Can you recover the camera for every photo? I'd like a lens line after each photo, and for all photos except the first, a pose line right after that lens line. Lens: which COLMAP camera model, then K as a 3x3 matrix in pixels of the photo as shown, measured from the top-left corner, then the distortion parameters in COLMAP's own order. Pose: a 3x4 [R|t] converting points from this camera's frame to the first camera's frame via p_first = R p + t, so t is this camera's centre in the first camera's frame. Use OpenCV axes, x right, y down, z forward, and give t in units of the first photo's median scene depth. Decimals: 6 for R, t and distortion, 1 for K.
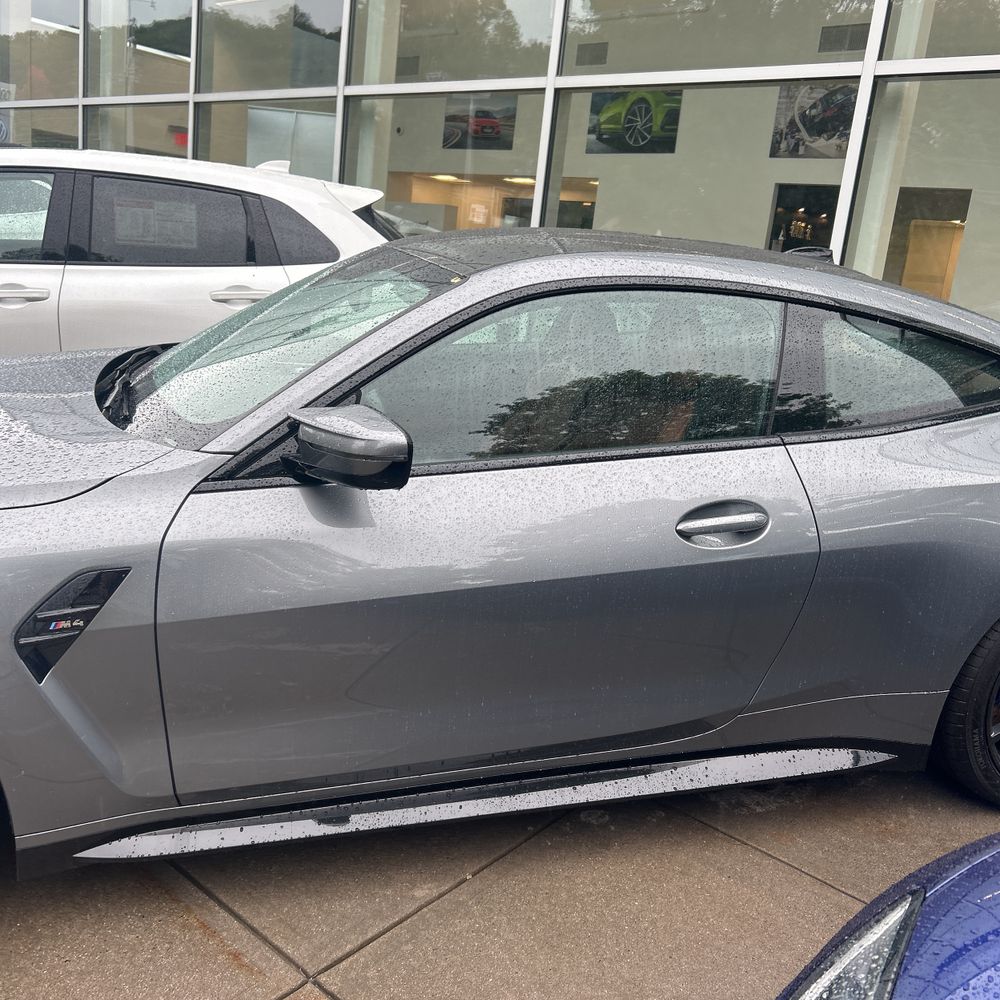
lens RADIAL K [[1011.5, 0, 468.6], [0, 1011.5, 503.1], [0, 0, 1]] dist [0.011878, -0.012776]
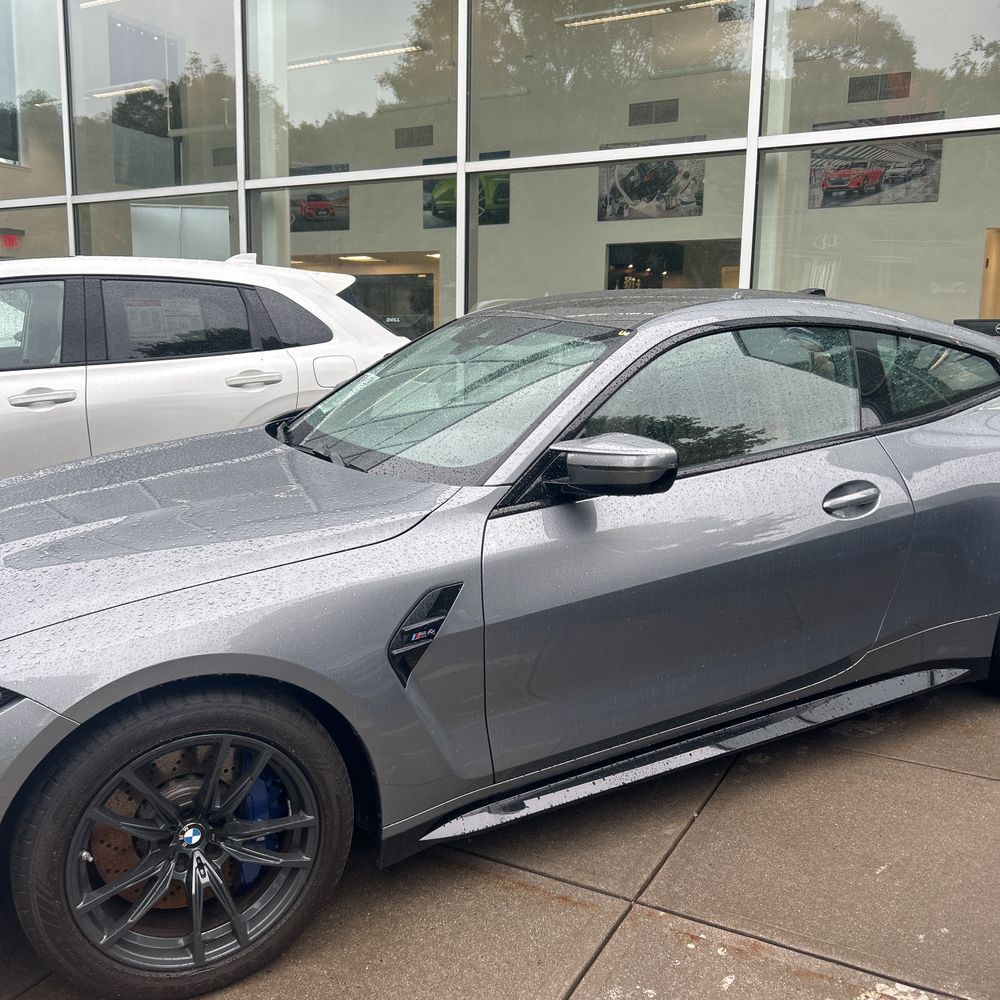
lens RADIAL K [[1008.7, 0, 500.0], [0, 1008.7, 500.0], [0, 0, 1]] dist [0.056468, -0.114306]
pose [[0.971422, -0.120588, 0.204443, -0.219108], [0.134614, 0.989309, -0.056095, 0.016512], [-0.195493, 0.082013, 0.977270, -0.087733]]
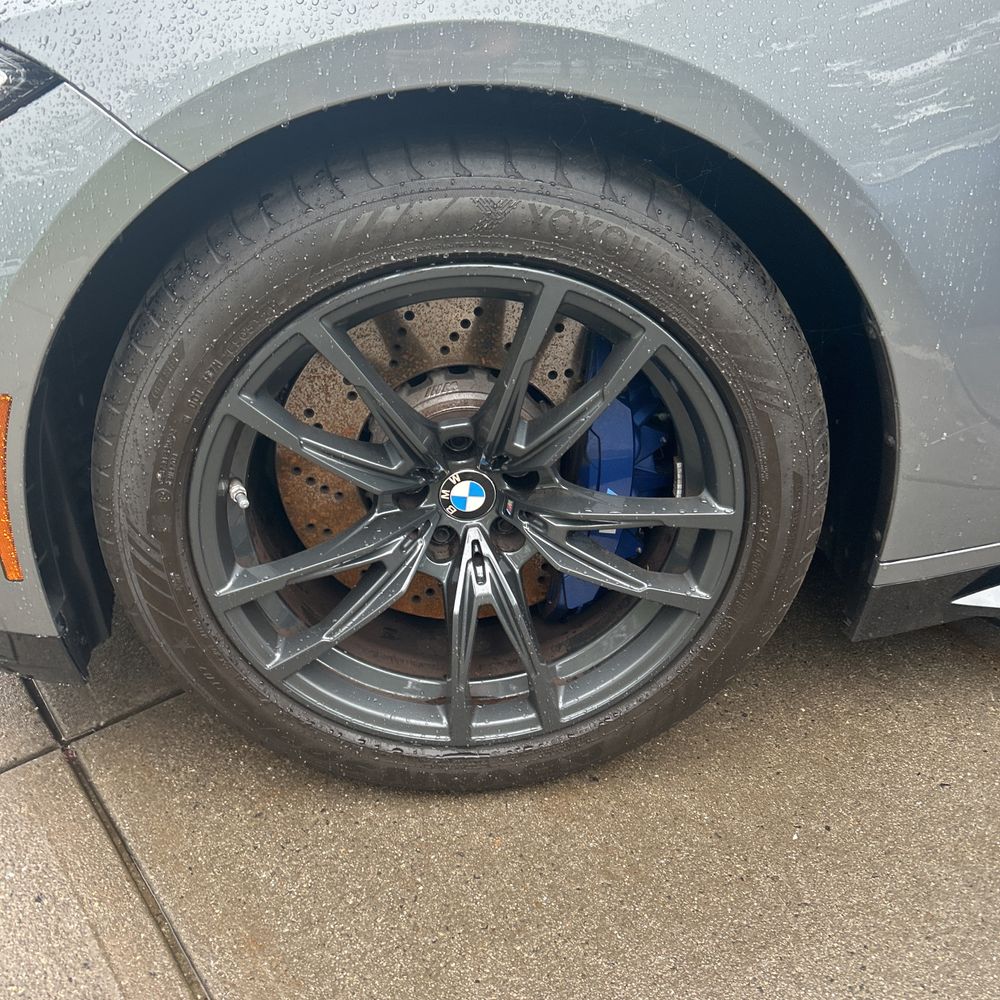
lens RADIAL K [[953.1, 0, 502.0], [0, 953.1, 474.7], [0, 0, 1]] dist [0.085451, -0.103096]
pose [[0.981832, 0.022755, -0.188383, -0.234082], [0.017820, 0.977339, 0.210931, 0.077009], [0.188914, -0.210455, 0.959177, 0.216842]]
